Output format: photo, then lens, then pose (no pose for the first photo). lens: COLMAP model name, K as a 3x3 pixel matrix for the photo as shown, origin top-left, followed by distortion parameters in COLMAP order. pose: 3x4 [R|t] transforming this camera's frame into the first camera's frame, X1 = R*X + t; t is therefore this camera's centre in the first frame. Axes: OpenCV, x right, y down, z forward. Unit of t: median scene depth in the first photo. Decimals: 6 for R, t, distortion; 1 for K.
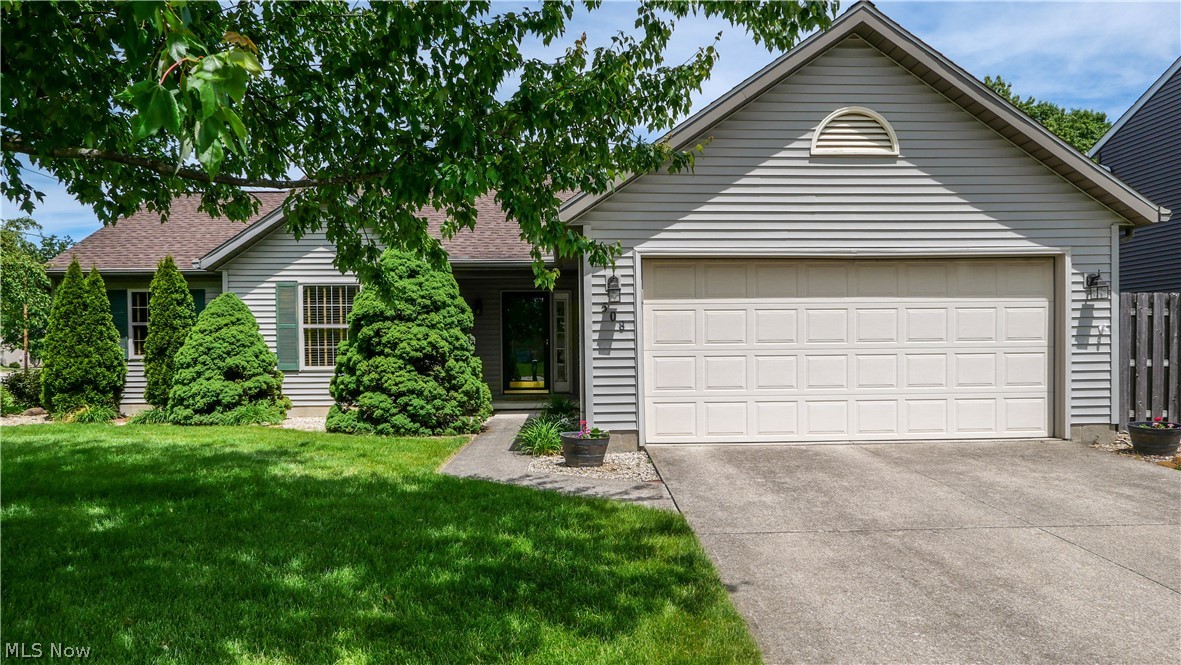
lens RADIAL K [[786.3, 0, 589.2], [0, 786.3, 389.6], [0, 0, 1]] dist [-0.003888, -0.002656]
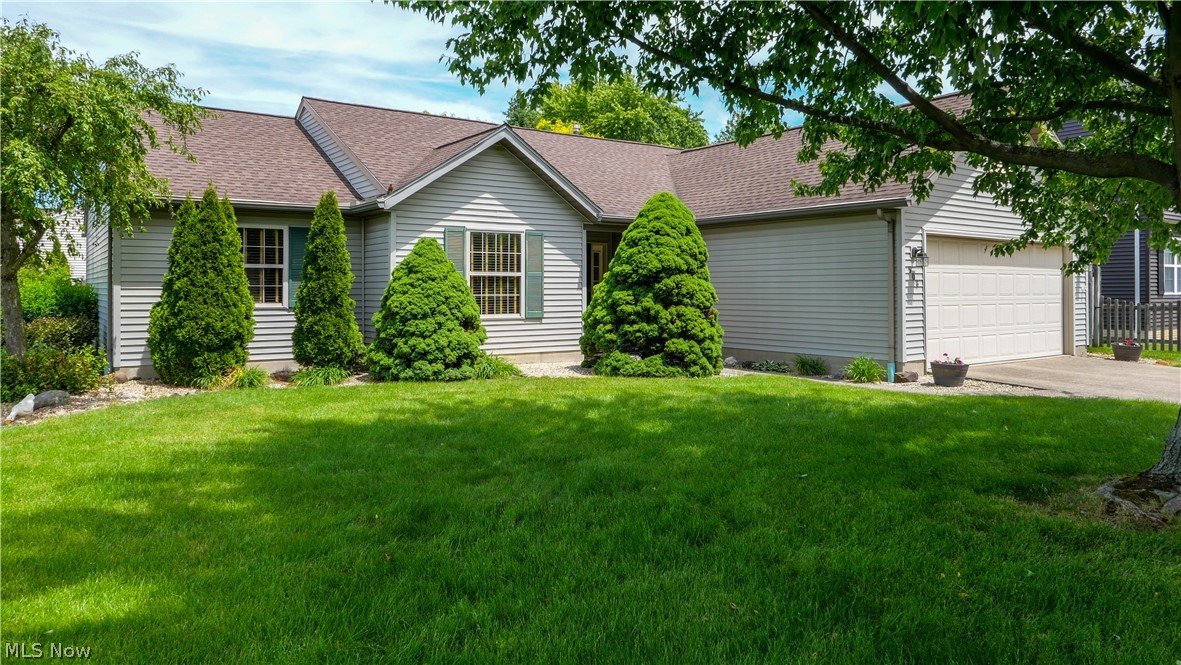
lens RADIAL K [[786.3, 0, 591.9], [0, 786.3, 321.3], [0, 0, 1]] dist [-0.003888, -0.002656]
pose [[0.831210, -0.017379, 0.555686, -0.872648], [0.021898, 0.999759, -0.001490, -0.019337], [-0.555527, 0.013407, 0.831391, 0.131459]]
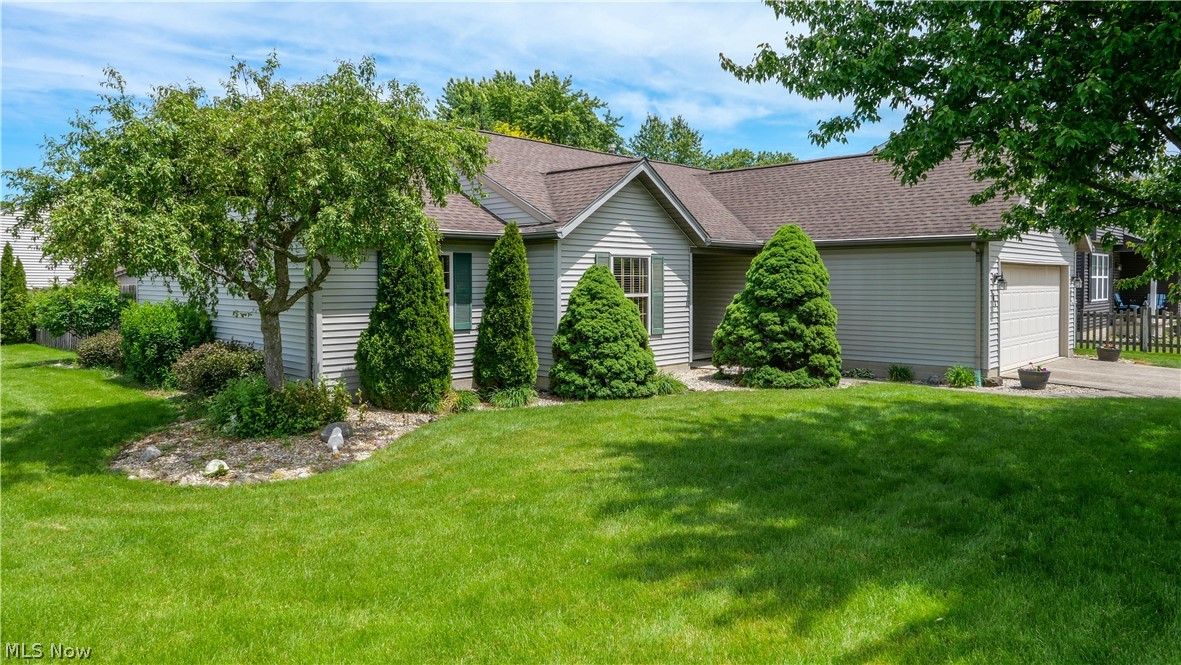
lens RADIAL K [[786.3, 0, 595.4], [0, 786.3, 331.8], [0, 0, 1]] dist [-0.003888, -0.002656]
pose [[0.708136, -0.042213, 0.704813, -1.257849], [0.032090, 0.999104, 0.027597, -0.069677], [-0.705347, 0.003074, 0.708856, 0.311667]]
